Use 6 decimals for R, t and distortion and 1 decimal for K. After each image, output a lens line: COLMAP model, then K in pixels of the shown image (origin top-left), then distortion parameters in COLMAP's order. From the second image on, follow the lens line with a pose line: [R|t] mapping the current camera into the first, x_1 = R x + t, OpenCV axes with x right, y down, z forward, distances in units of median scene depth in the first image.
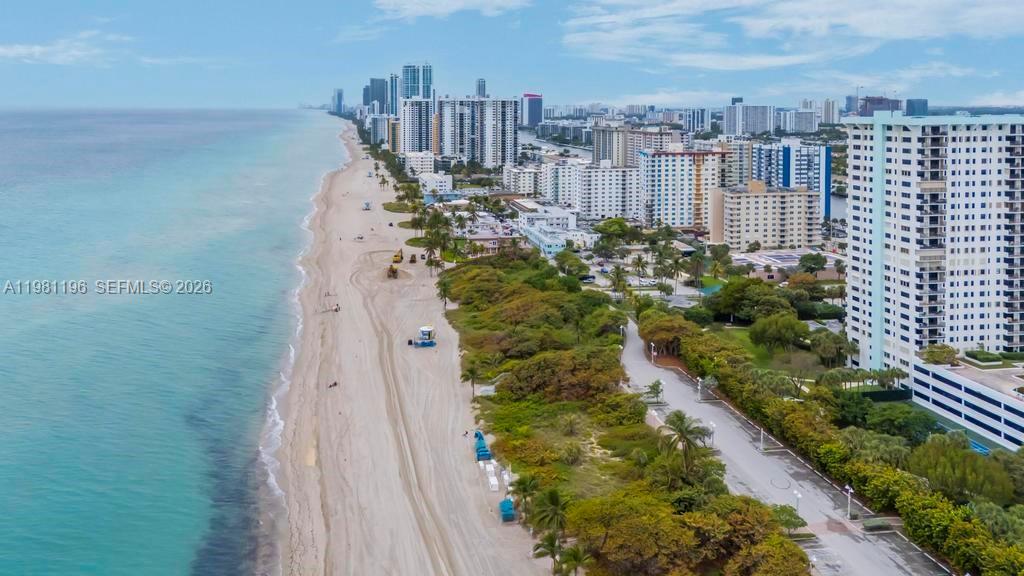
lens RADIAL K [[787.6, 0, 494.4], [0, 787.6, 148.1], [0, 0, 1]] dist [0.068056, 0.002534]
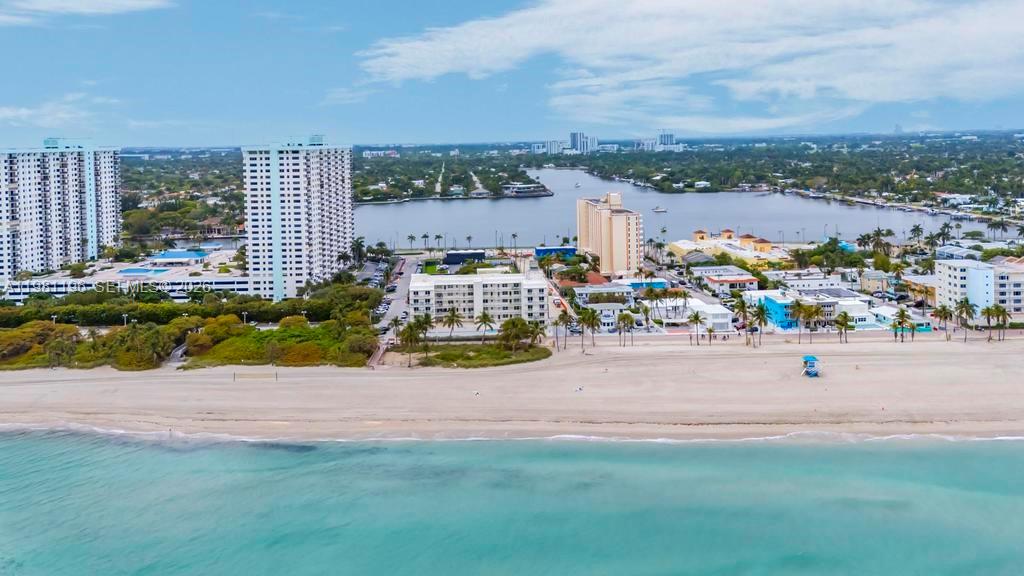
lens RADIAL K [[835.8, 0, 540.8], [0, 835.8, 166.1], [0, 0, 1]] dist [0.076975, -0.091976]
pose [[0.162953, -0.022064, 0.986387, -0.605960], [0.061509, 0.998032, 0.012163, 0.026876], [-0.984715, 0.058689, 0.163990, -0.263064]]
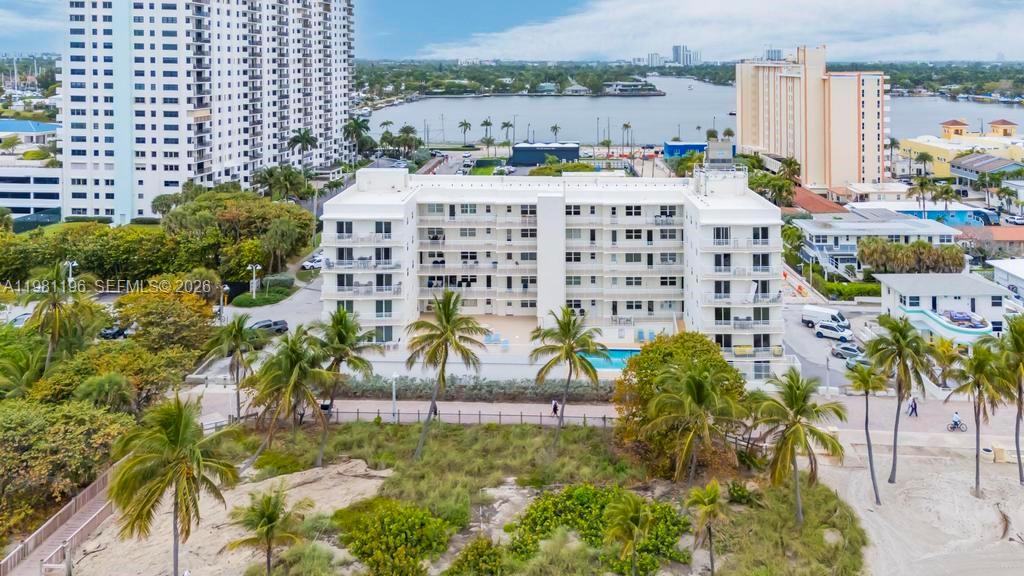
lens RADIAL K [[769.0, 0, 597.8], [0, 769.0, 101.7], [0, 0, 1]] dist [0.034962, 0.000499]
pose [[0.210371, -0.027929, 0.977223, -0.028886], [0.032541, 0.999238, 0.021553, 0.113170], [-0.977080, 0.027266, 0.211120, -0.124208]]
